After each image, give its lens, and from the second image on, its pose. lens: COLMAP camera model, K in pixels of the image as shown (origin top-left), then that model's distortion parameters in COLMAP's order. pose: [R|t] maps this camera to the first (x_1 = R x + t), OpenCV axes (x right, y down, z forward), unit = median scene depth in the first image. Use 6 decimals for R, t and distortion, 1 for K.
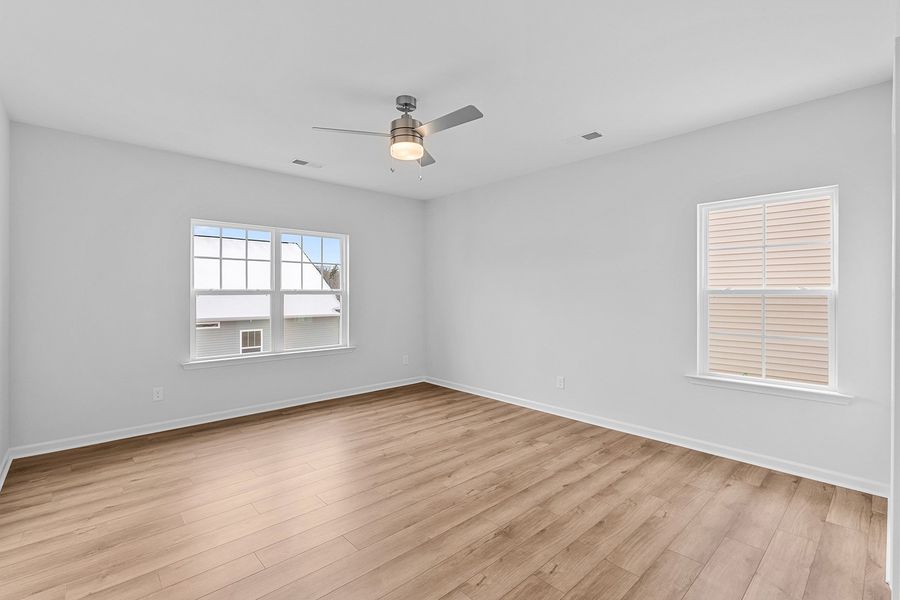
lens RADIAL K [[410.0, 0, 447.4], [0, 410.0, 296.3], [0, 0, 1]] dist [-0.004963, 0.000452]
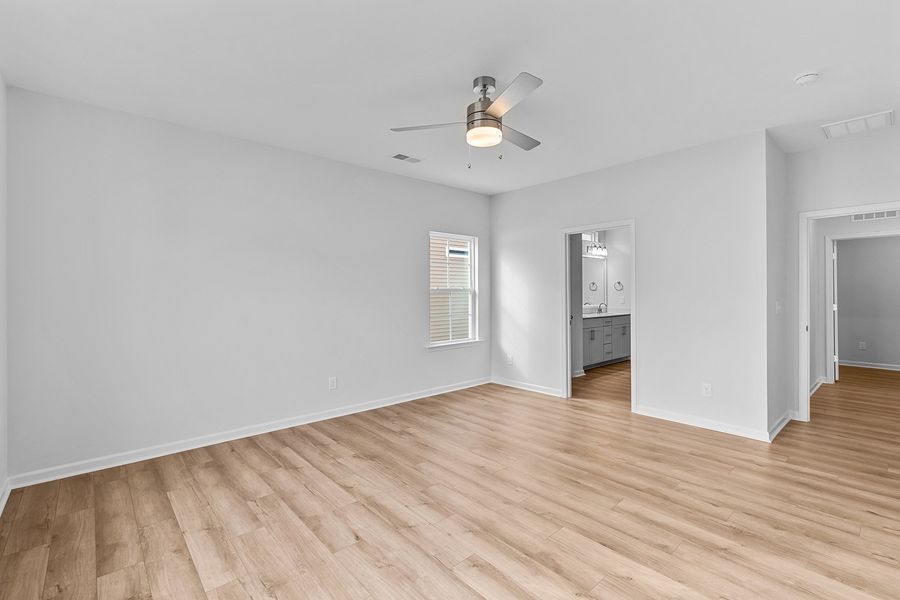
lens RADIAL K [[410.0, 0, 444.6], [0, 410.0, 296.2], [0, 0, 1]] dist [-0.004963, 0.000452]
pose [[0.023774, -0.020610, 0.999505, -0.777398], [0.008692, 0.999754, 0.020408, -0.018039], [-0.999680, 0.008203, 0.023947, 0.793864]]
